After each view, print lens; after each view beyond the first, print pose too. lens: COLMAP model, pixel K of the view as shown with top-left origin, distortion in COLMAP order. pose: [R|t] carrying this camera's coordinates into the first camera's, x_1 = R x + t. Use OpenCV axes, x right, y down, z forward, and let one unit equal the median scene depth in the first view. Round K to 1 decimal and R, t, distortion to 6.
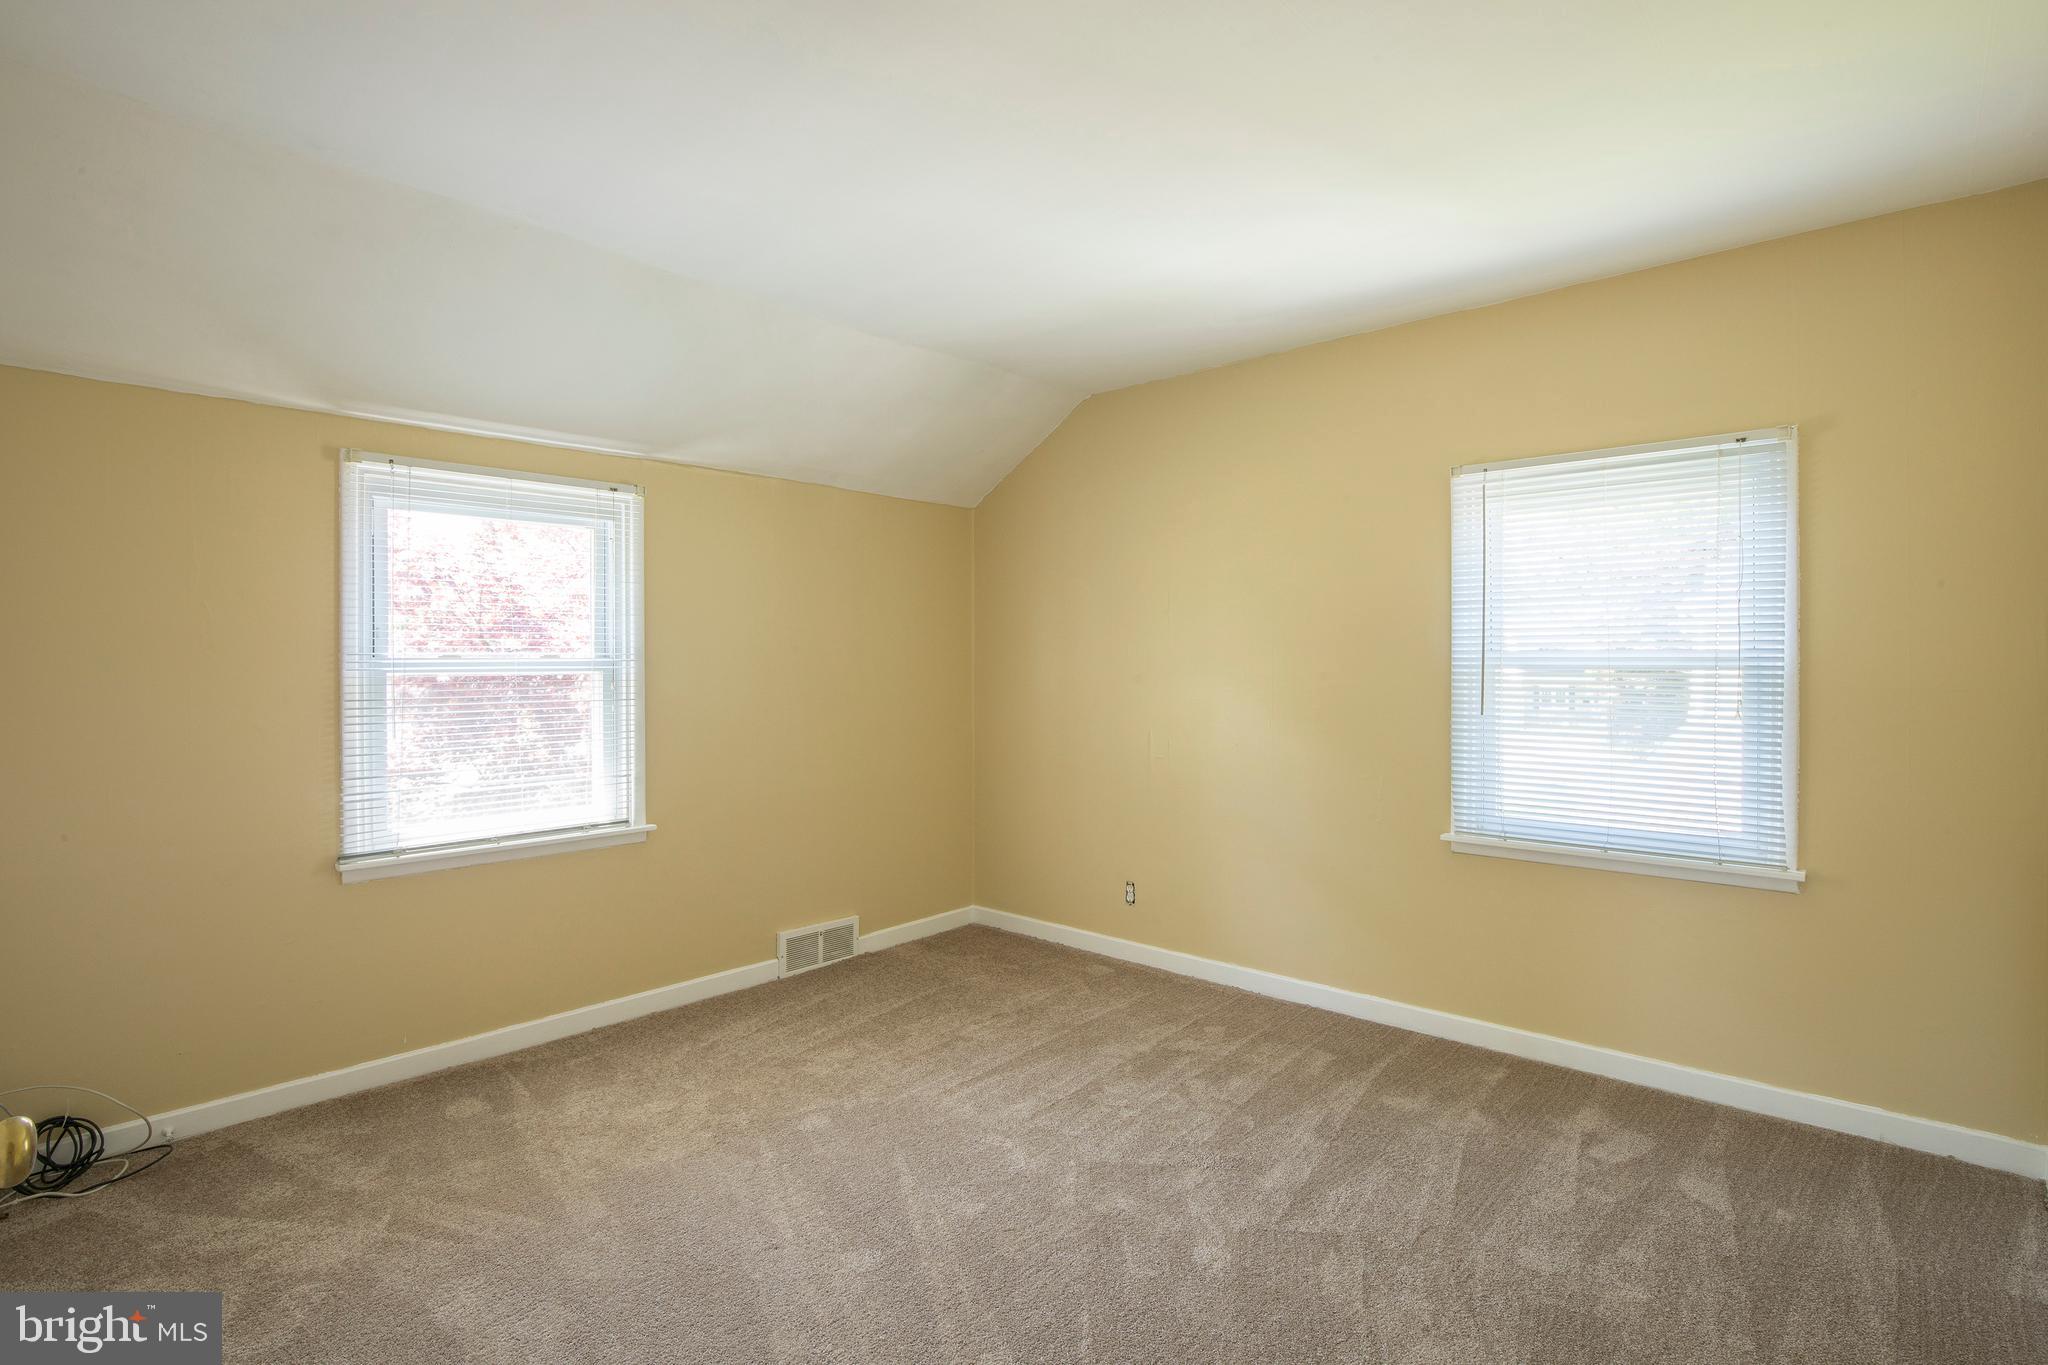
lens RADIAL K [[1004.5, 0, 1021.3], [0, 1004.5, 669.6], [0, 0, 1]] dist [0.001739, 0.000029]
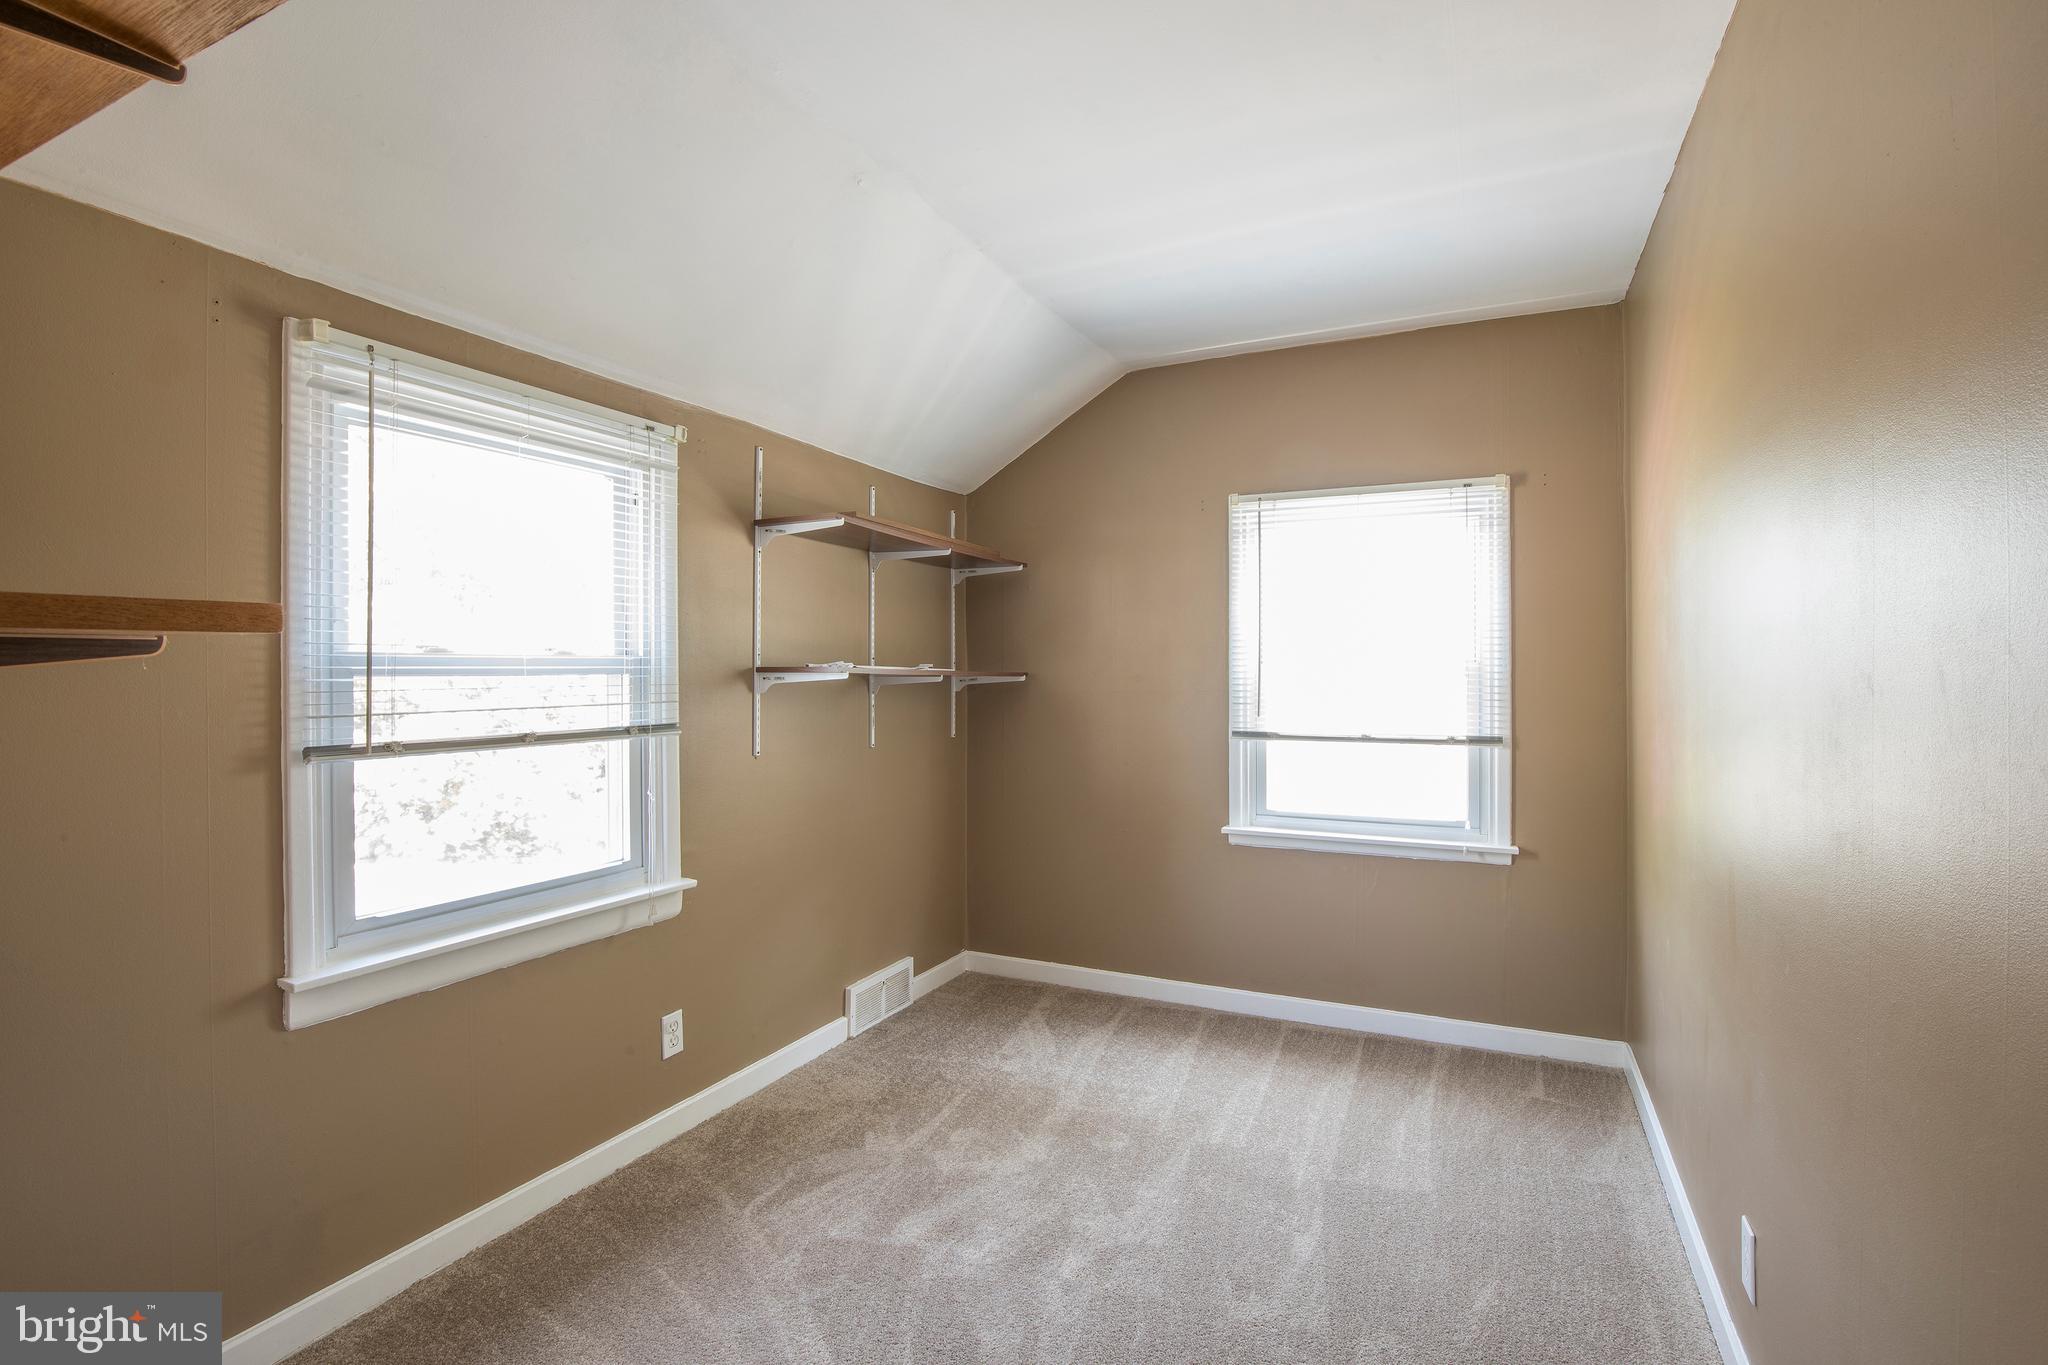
lens RADIAL K [[945.3, 0, 1026.7], [0, 945.3, 678.6], [0, 0, 1]] dist [-0.034975, 0.004954]
pose [[0.963529, -0.000052, 0.267605, -0.214727], [-0.000041, 1.000000, 0.000342, -0.001596], [-0.267605, -0.000340, 0.963529, 0.189115]]
